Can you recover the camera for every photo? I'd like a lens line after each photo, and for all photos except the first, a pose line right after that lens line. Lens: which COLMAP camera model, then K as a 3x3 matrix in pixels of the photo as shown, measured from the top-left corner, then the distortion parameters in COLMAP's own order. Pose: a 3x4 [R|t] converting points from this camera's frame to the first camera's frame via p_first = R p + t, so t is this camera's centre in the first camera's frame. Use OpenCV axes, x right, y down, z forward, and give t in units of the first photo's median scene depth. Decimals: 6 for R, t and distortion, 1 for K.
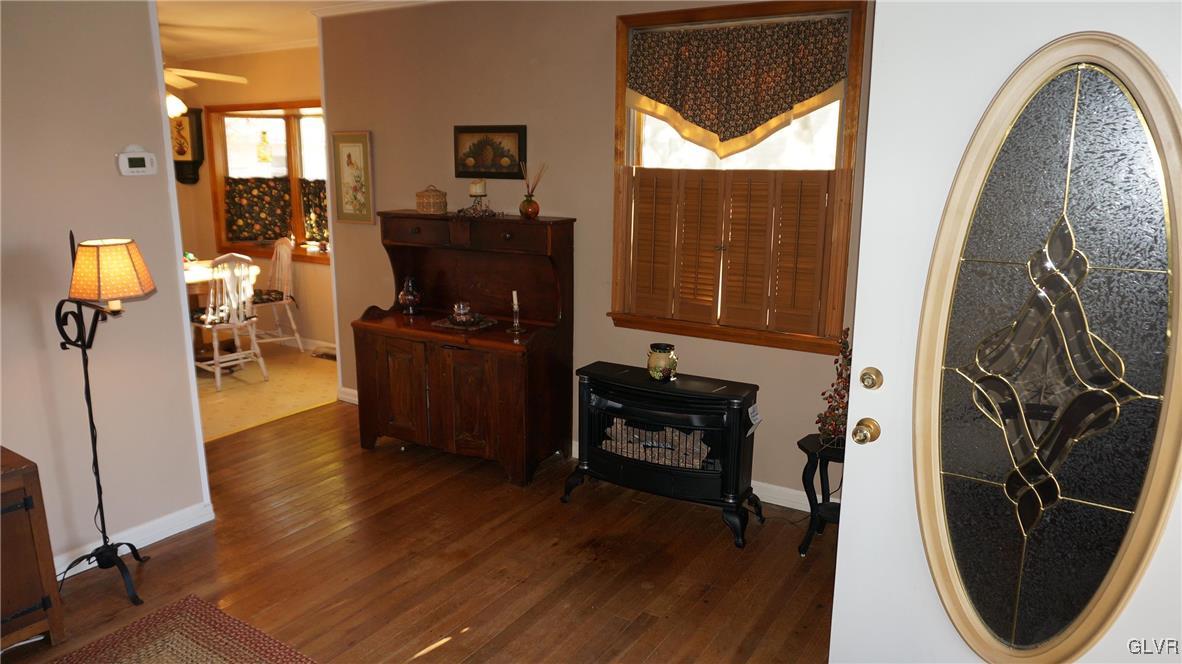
lens RADIAL K [[787.8, 0, 589.8], [0, 787.8, 331.9], [0, 0, 1]] dist [-0.028974, 0.013875]
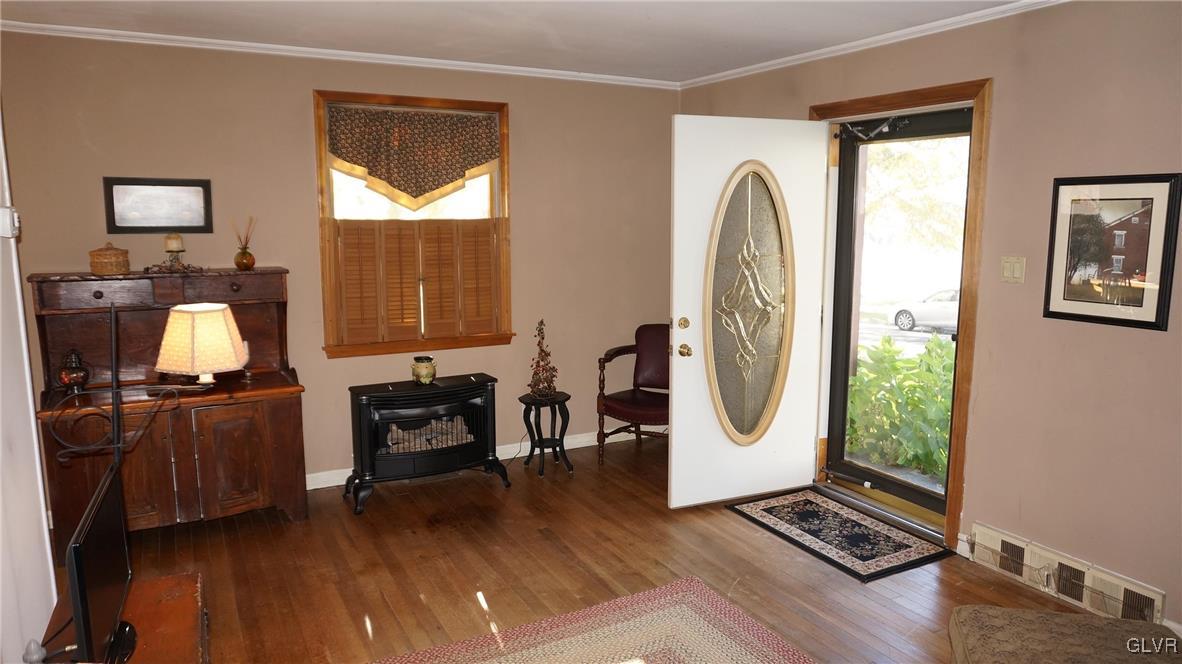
lens RADIAL K [[787.8, 0, 590.6], [0, 787.8, 334.2], [0, 0, 1]] dist [-0.028974, 0.013875]
pose [[0.499931, -0.140922, 0.854523, -0.847834], [0.184734, 0.981317, 0.053755, -0.037956], [-0.846134, 0.130985, 0.516624, 0.112454]]
